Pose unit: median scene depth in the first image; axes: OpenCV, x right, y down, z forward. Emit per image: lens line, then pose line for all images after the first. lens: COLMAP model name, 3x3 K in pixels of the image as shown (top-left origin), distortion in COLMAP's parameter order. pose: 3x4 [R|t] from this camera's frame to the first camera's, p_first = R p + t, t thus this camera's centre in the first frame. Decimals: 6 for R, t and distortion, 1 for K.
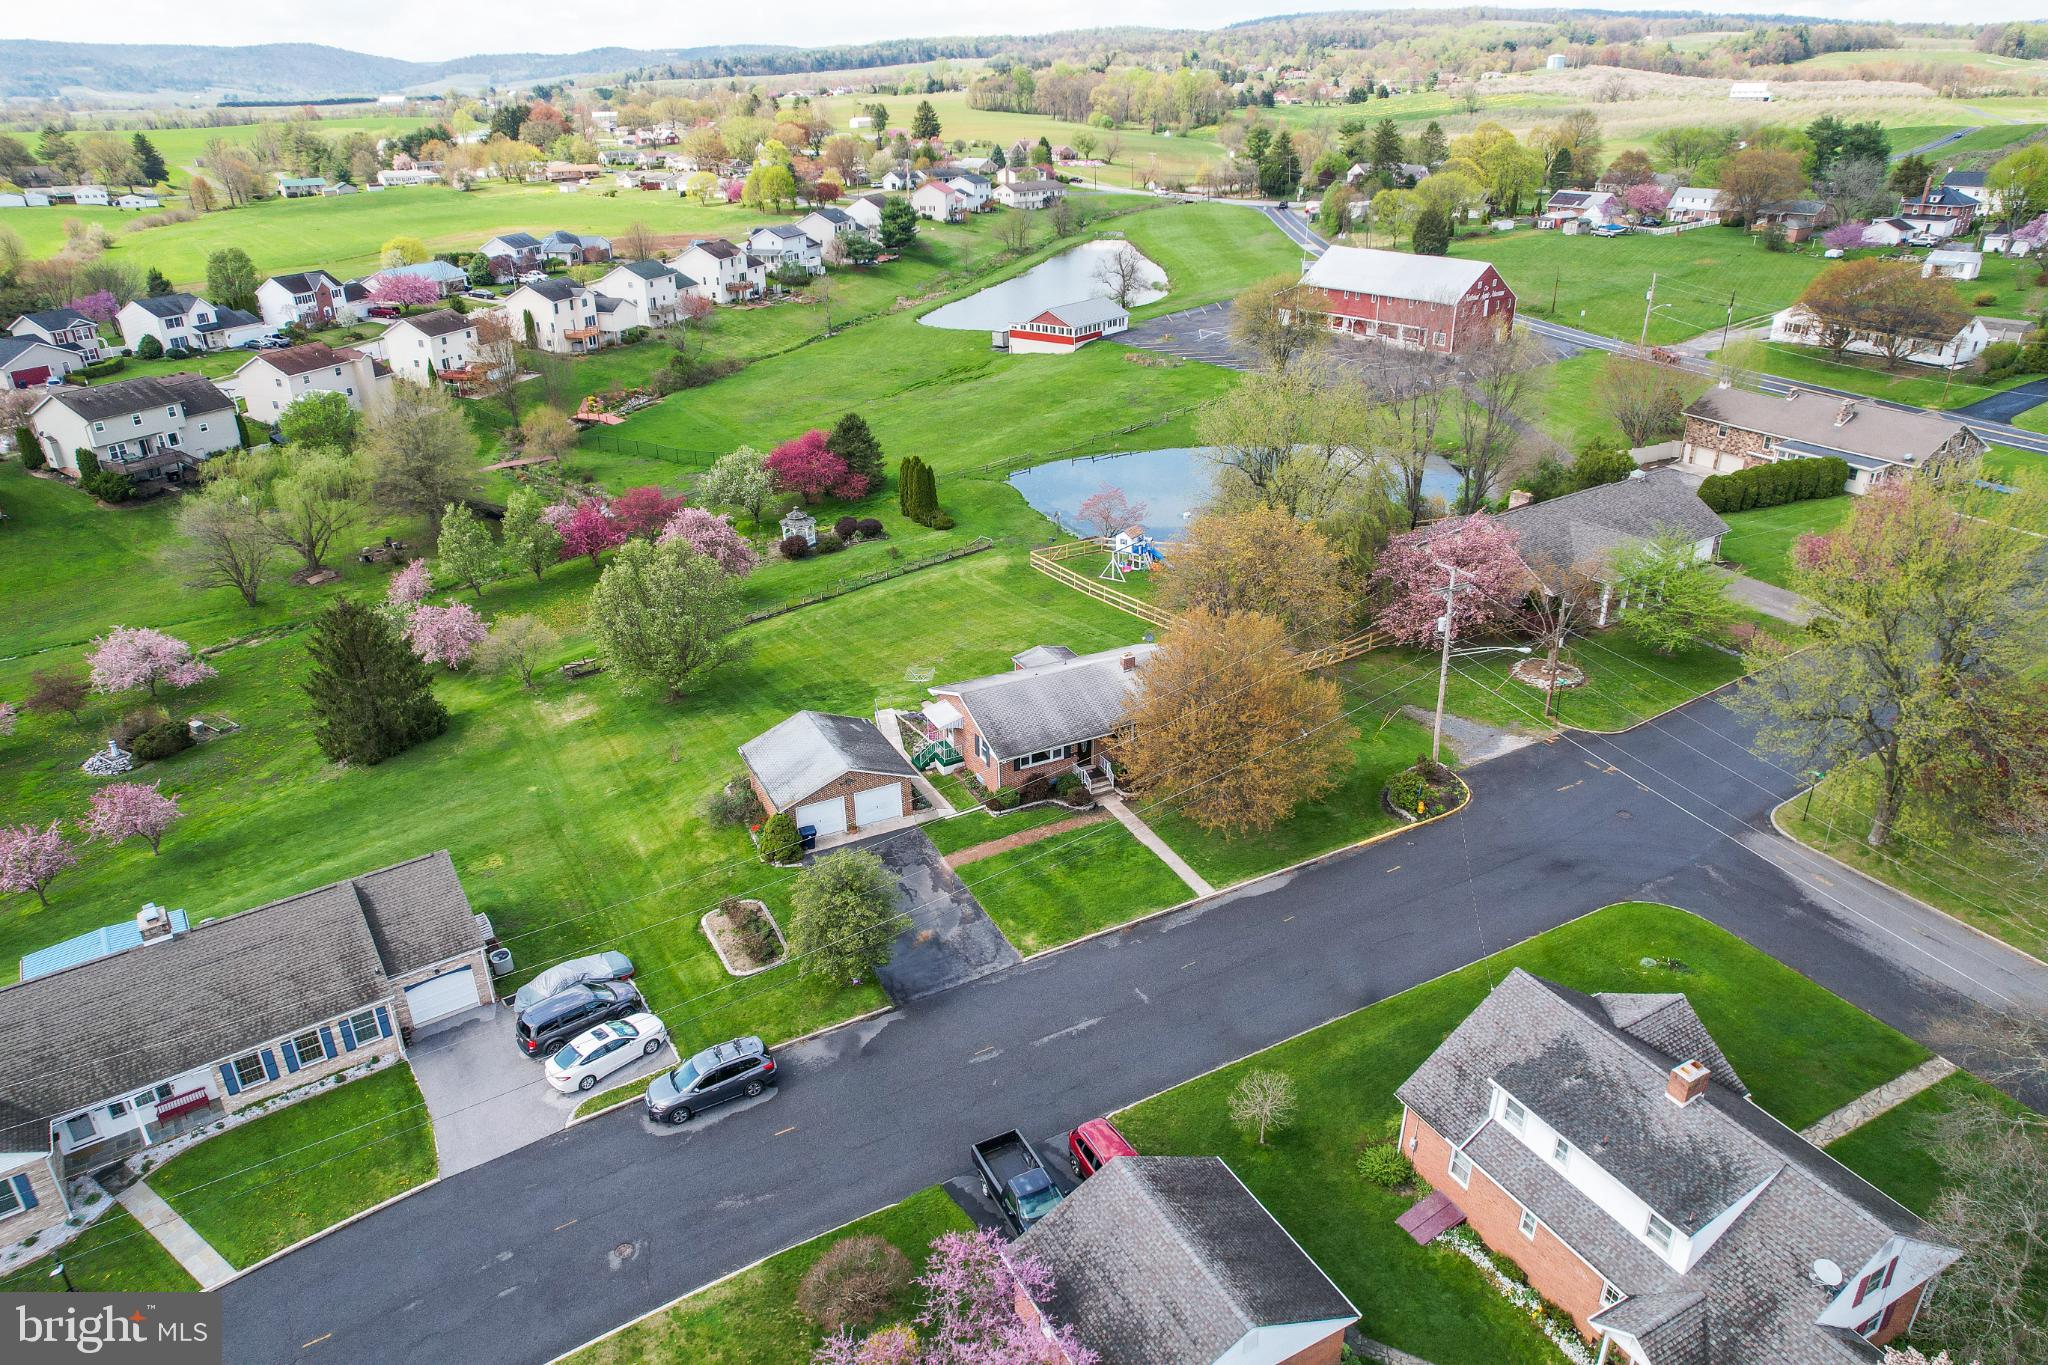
lens RADIAL K [[1301.4, 0, 1028.4], [0, 1301.4, 682.2], [0, 0, 1]] dist [-0.072998, 0.063355]
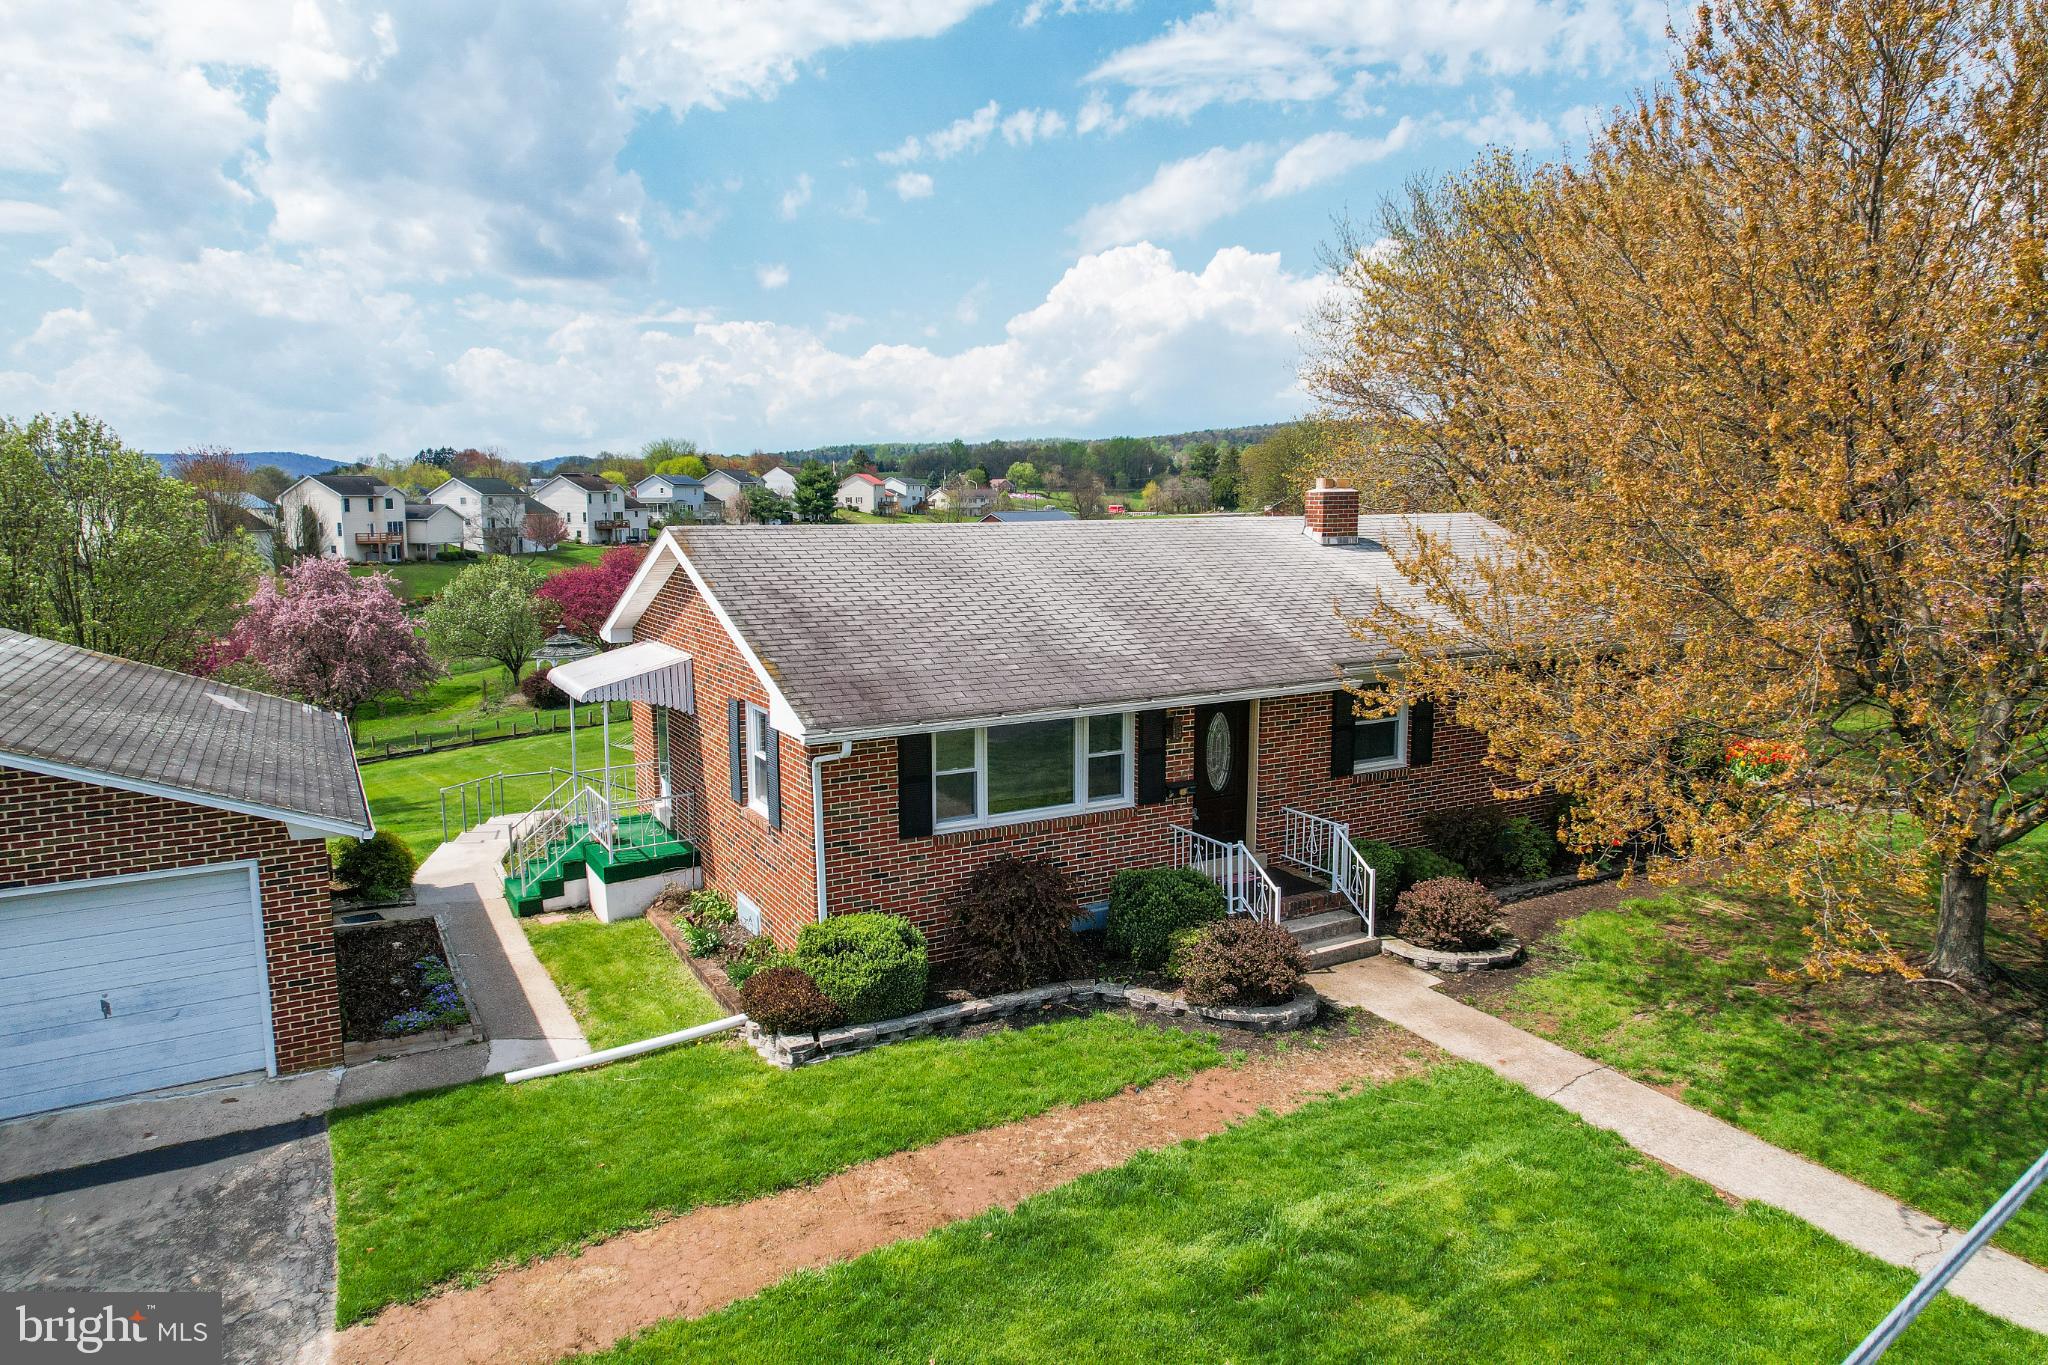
lens RADIAL K [[1301.4, 0, 1028.4], [0, 1301.4, 682.2], [0, 0, 1]] dist [-0.072998, 0.063355]
pose [[0.998803, -0.010169, 0.047851, -0.000680], [0.023429, 0.958110, -0.285441, 0.100399], [-0.042944, 0.286220, 0.957201, 0.786063]]
